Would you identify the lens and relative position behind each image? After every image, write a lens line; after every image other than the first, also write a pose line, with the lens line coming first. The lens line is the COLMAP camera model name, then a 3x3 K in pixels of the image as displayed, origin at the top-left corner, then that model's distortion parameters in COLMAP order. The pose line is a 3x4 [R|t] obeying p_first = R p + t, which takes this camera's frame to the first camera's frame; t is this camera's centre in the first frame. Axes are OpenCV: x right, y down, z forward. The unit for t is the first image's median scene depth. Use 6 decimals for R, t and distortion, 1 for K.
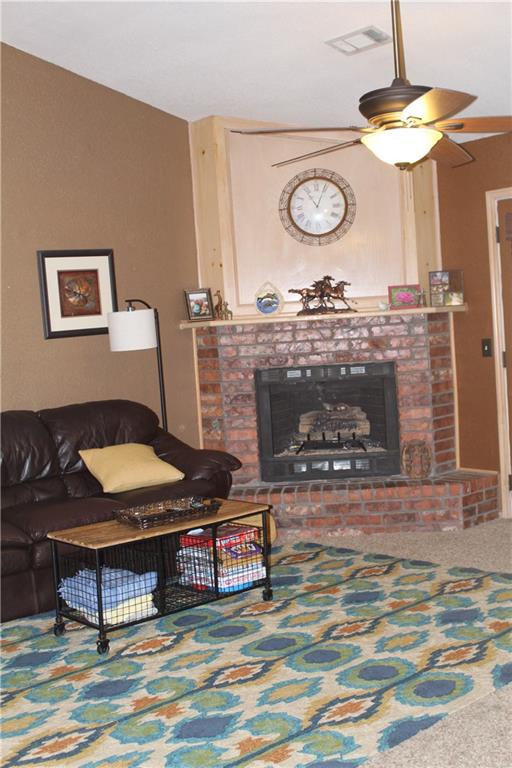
lens RADIAL K [[966.4, 0, 256.0], [0, 966.4, 384.0], [0, 0, 1]] dist [-0.101380, 0.225553]
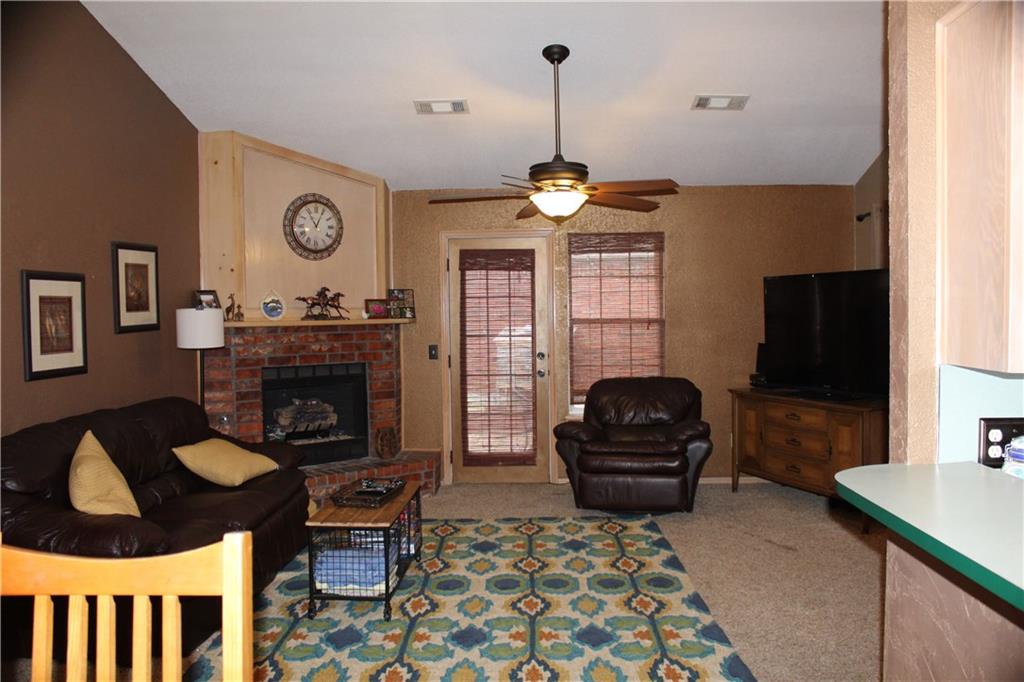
lens RADIAL K [[856.4, 0, 512.0], [0, 856.4, 341.0], [0, 0, 1]] dist [-0.103512, 0.006545]
pose [[0.696428, 0.028790, 0.717049, -0.519409], [0.011636, 0.998610, -0.051397, 0.007356], [-0.717532, 0.044138, 0.695126, 0.139630]]
